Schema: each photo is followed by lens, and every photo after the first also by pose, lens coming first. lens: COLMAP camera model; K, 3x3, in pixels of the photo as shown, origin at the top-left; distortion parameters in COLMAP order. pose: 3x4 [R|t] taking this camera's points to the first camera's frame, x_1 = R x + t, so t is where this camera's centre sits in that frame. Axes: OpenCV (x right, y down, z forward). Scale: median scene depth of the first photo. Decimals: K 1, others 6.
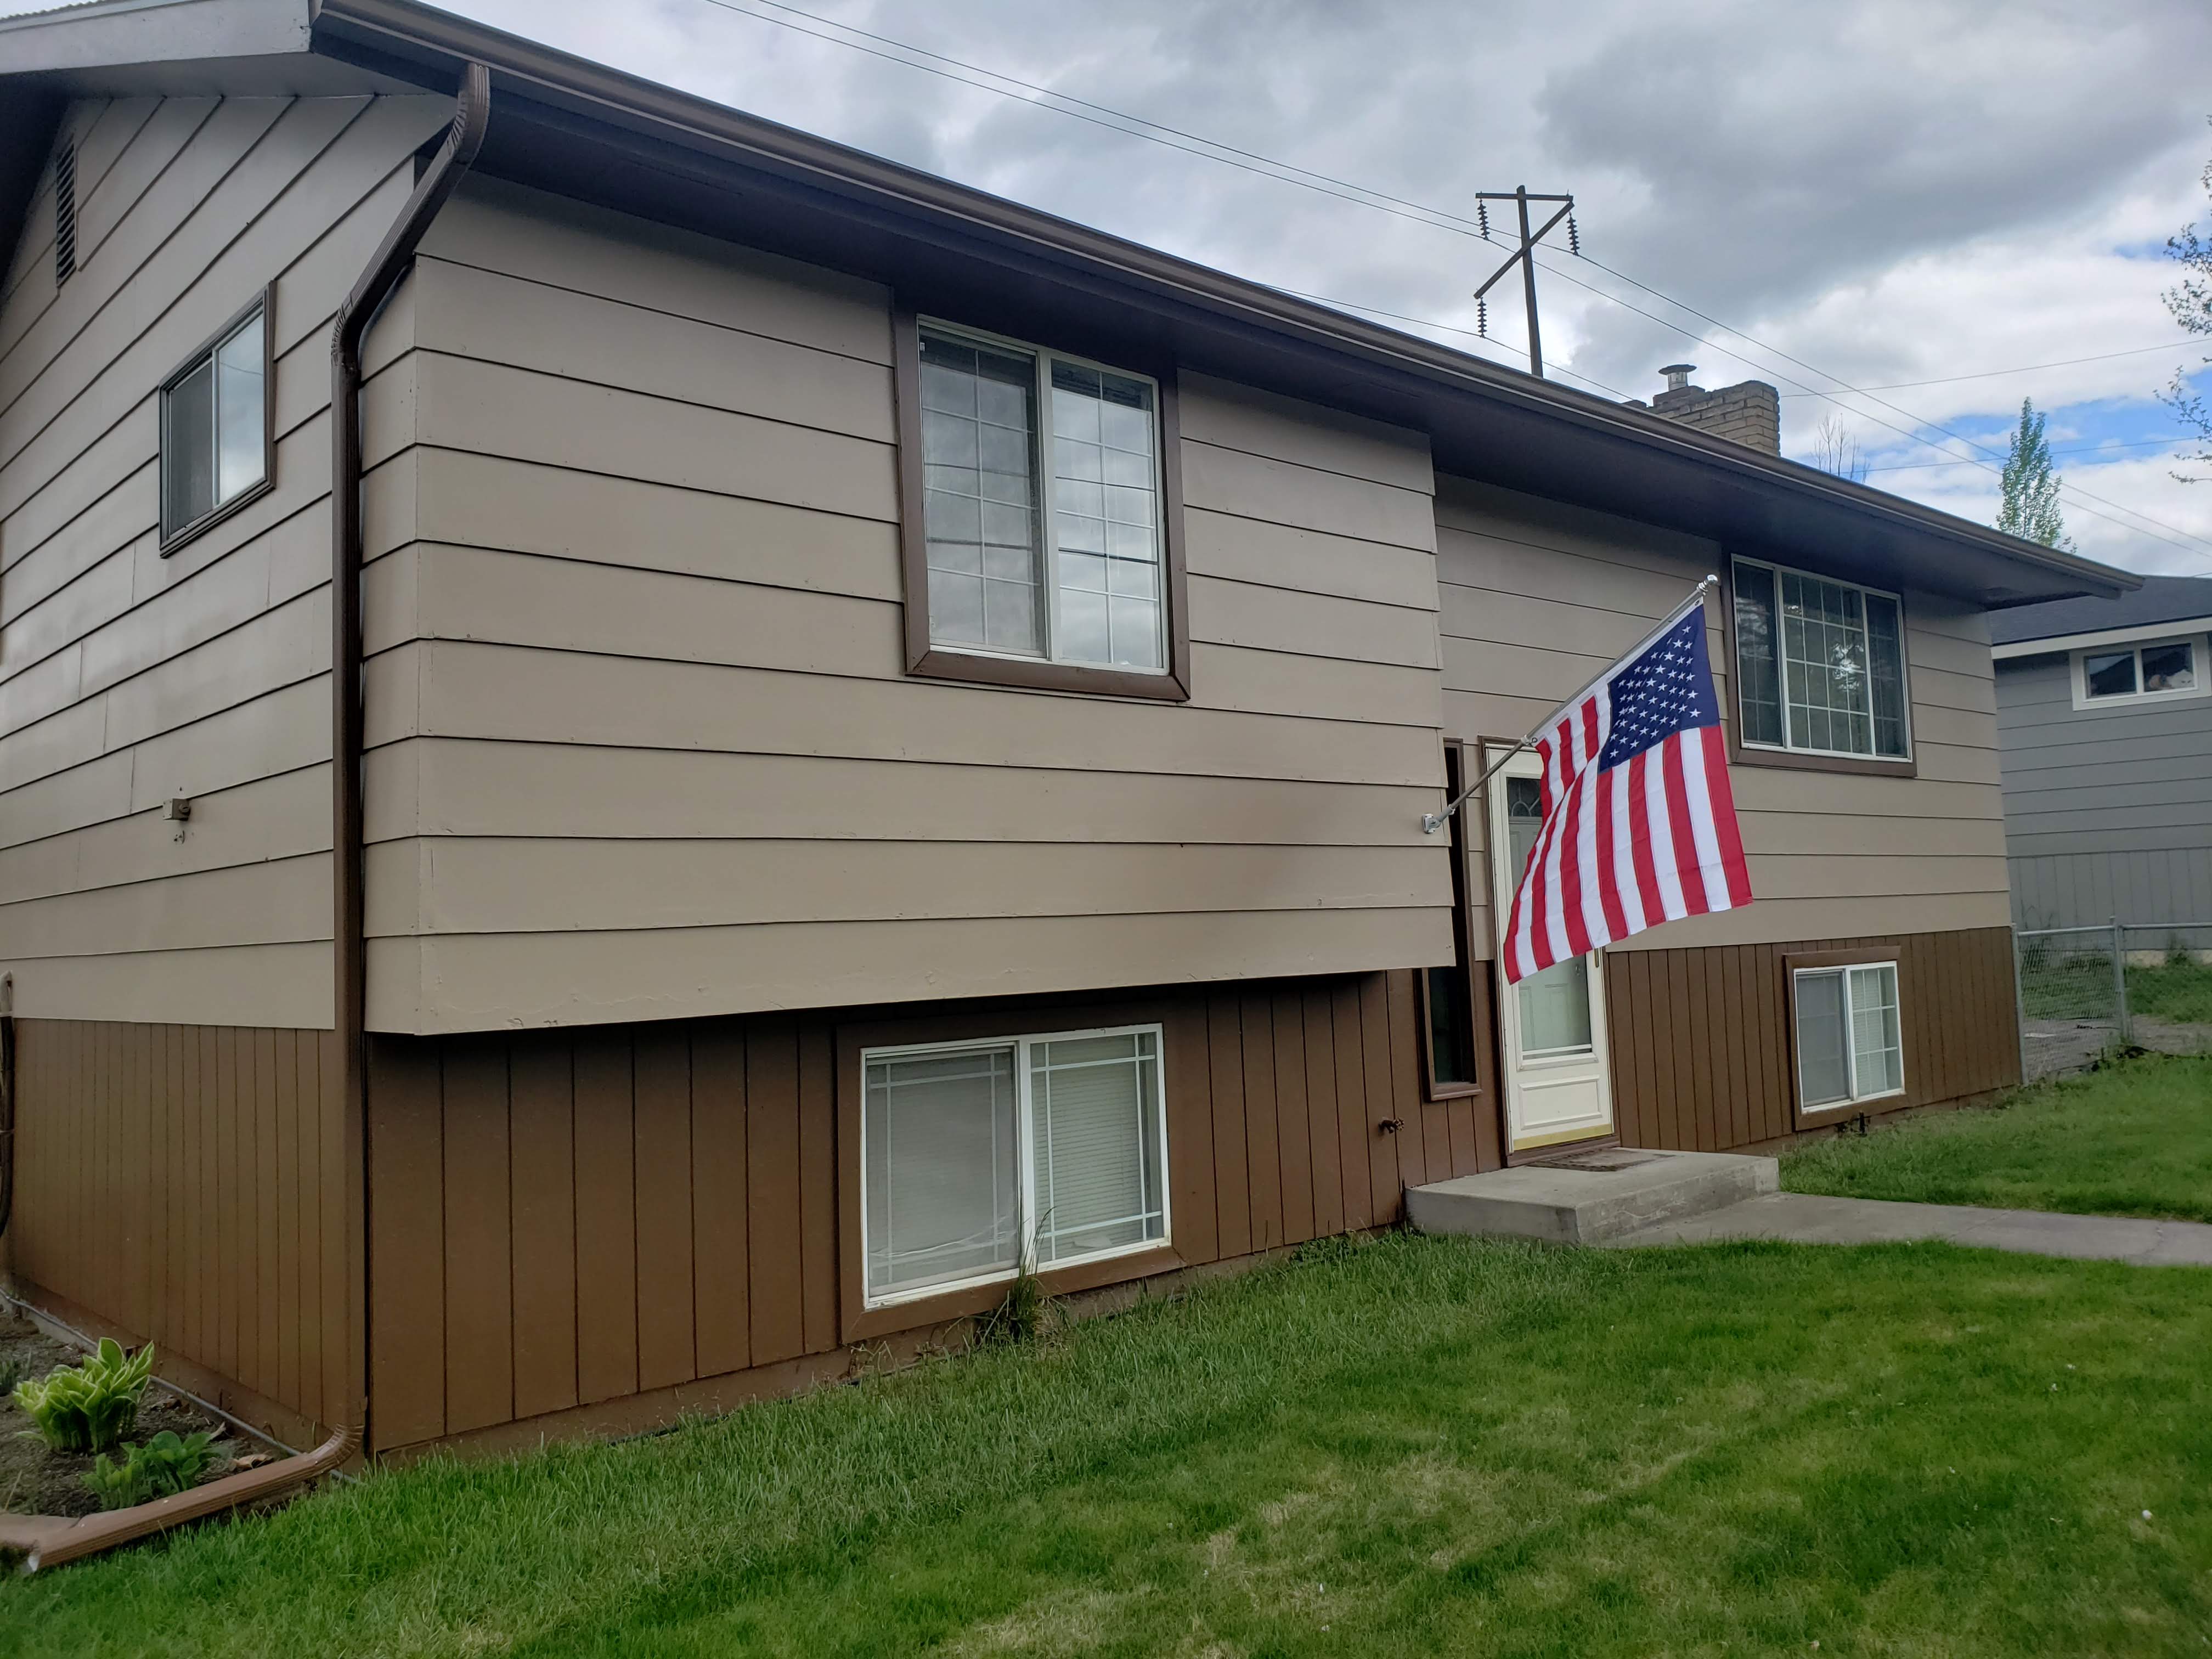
lens RADIAL K [[1759.4, 0, 1108.6], [0, 1759.4, 809.1], [0, 0, 1]] dist [0.038979, -0.017420]
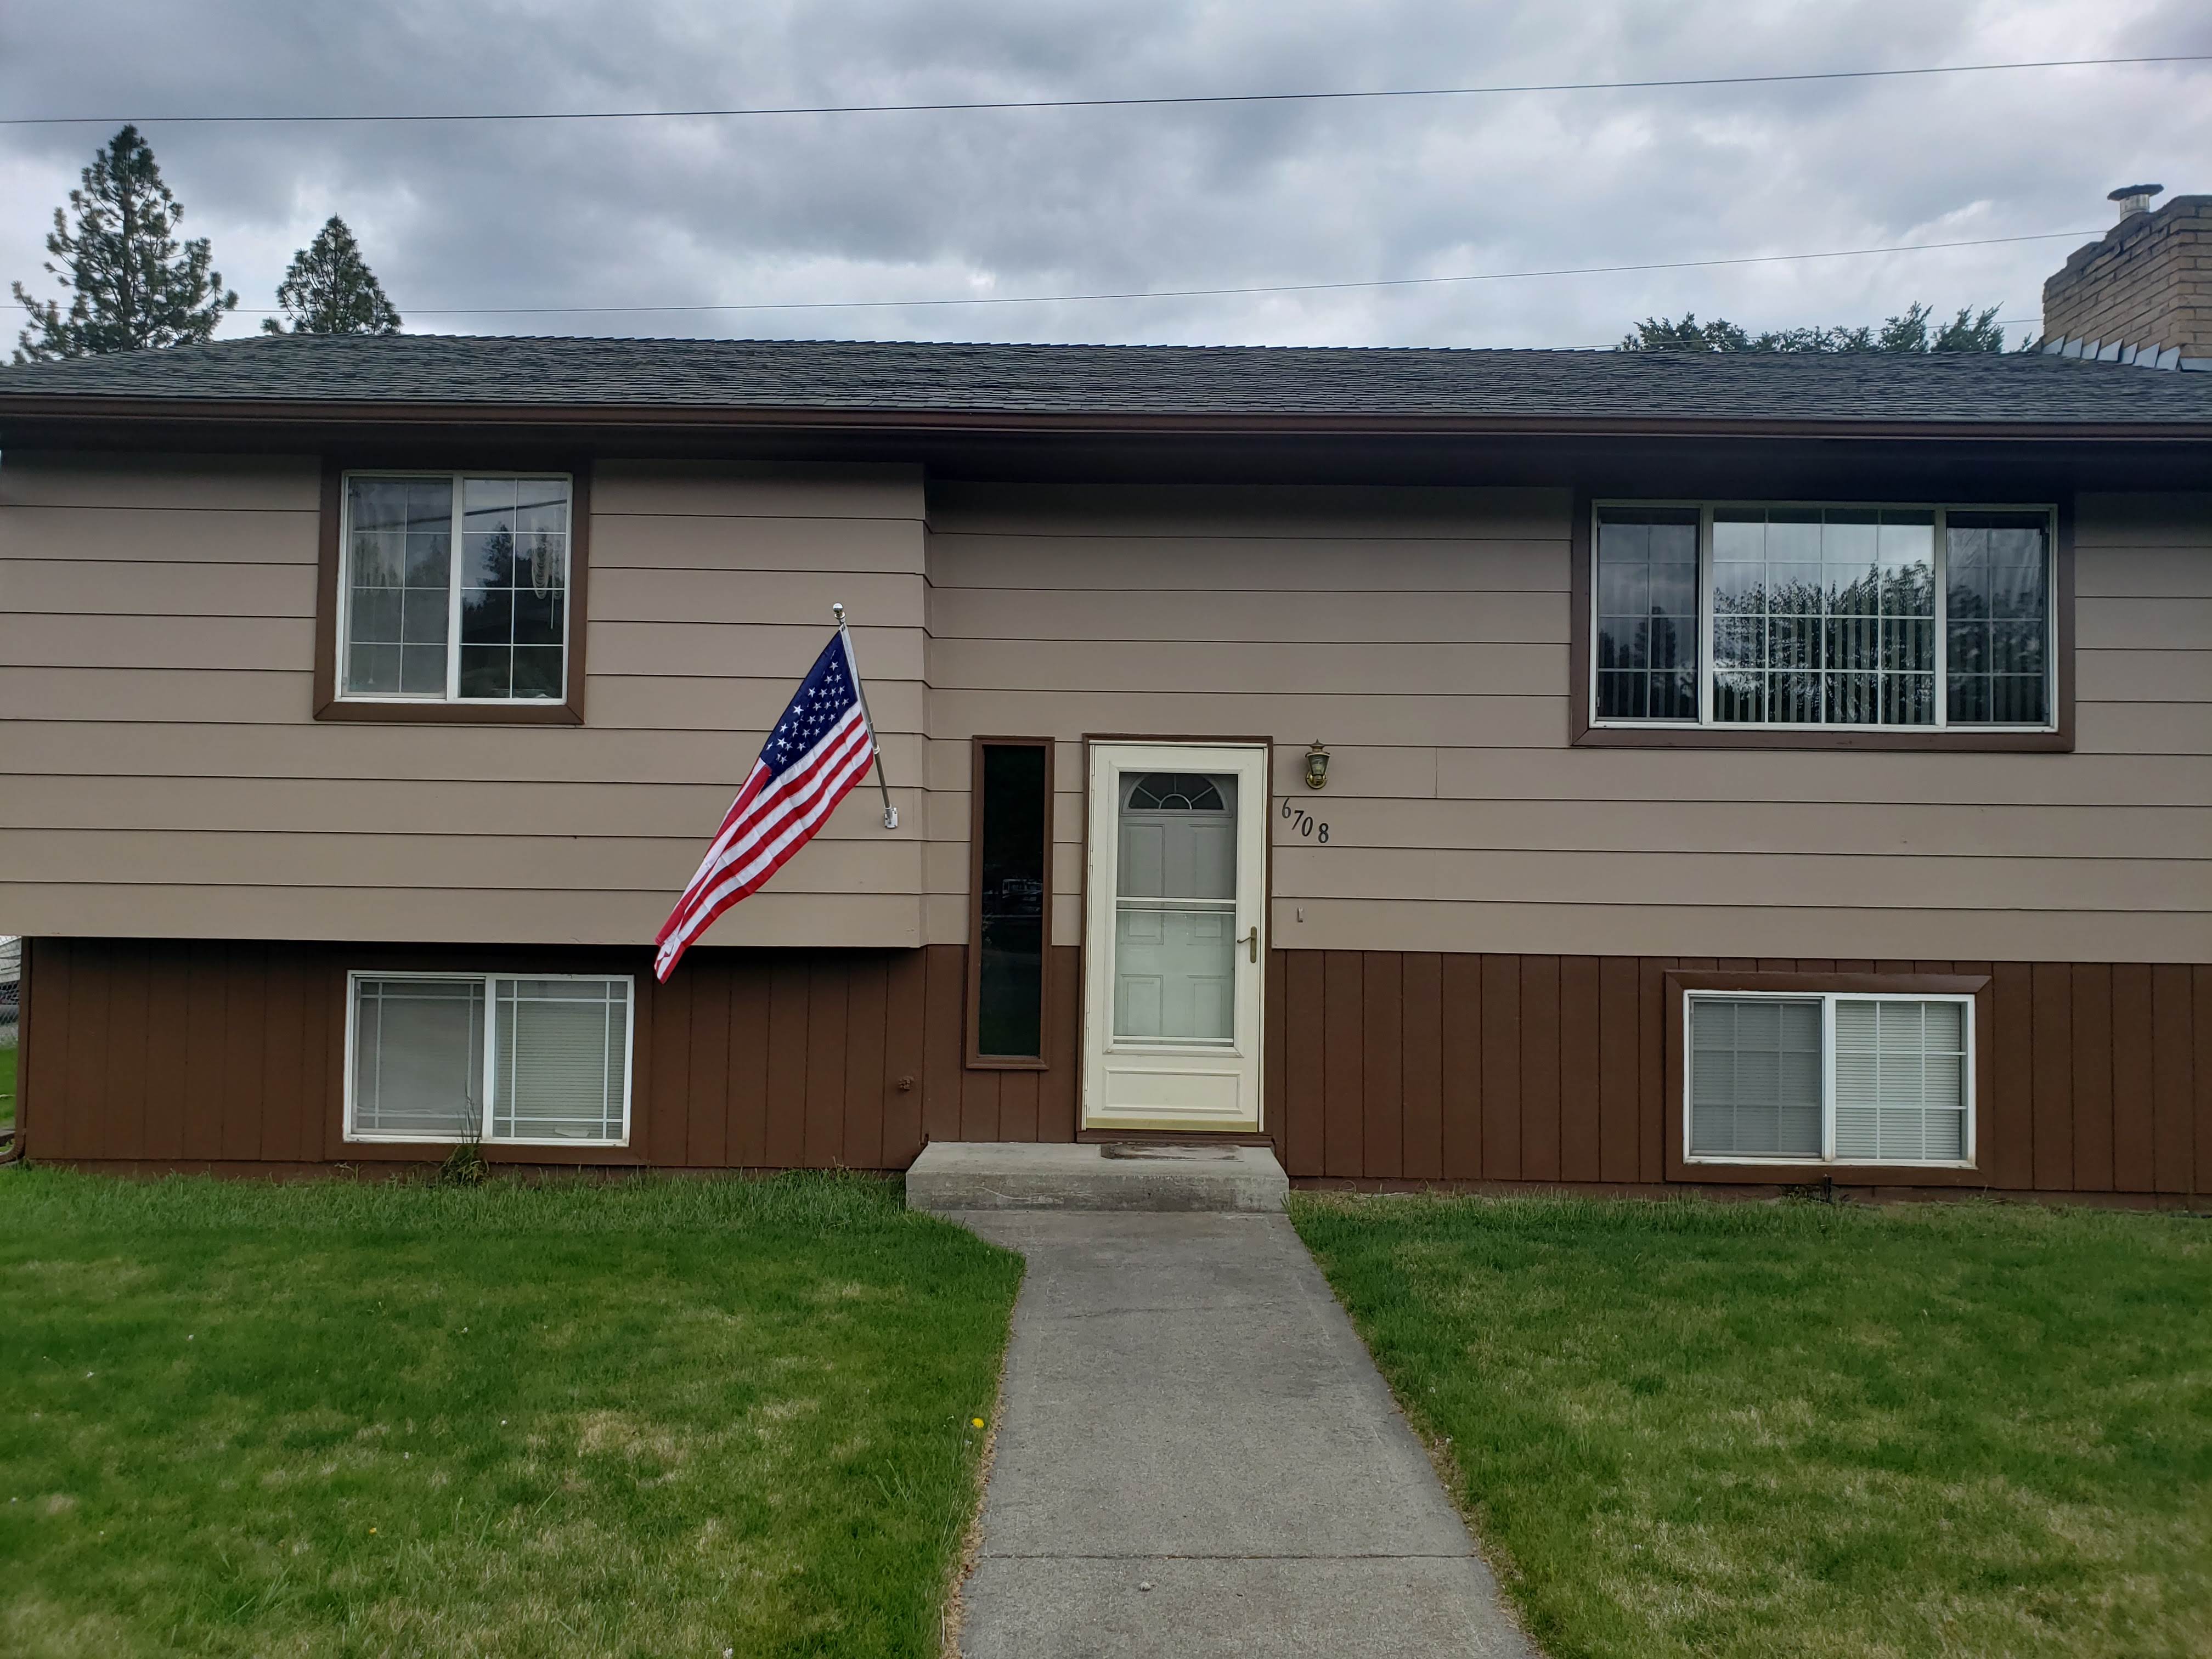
lens RADIAL K [[1759.4, 0, 1109.2], [0, 1759.4, 844.8], [0, 0, 1]] dist [0.038979, -0.017420]
pose [[0.723556, 0.032136, -0.689518, 1.039758], [0.008460, 0.998428, 0.055411, -0.036391], [0.690214, -0.045926, 0.722146, 0.284830]]
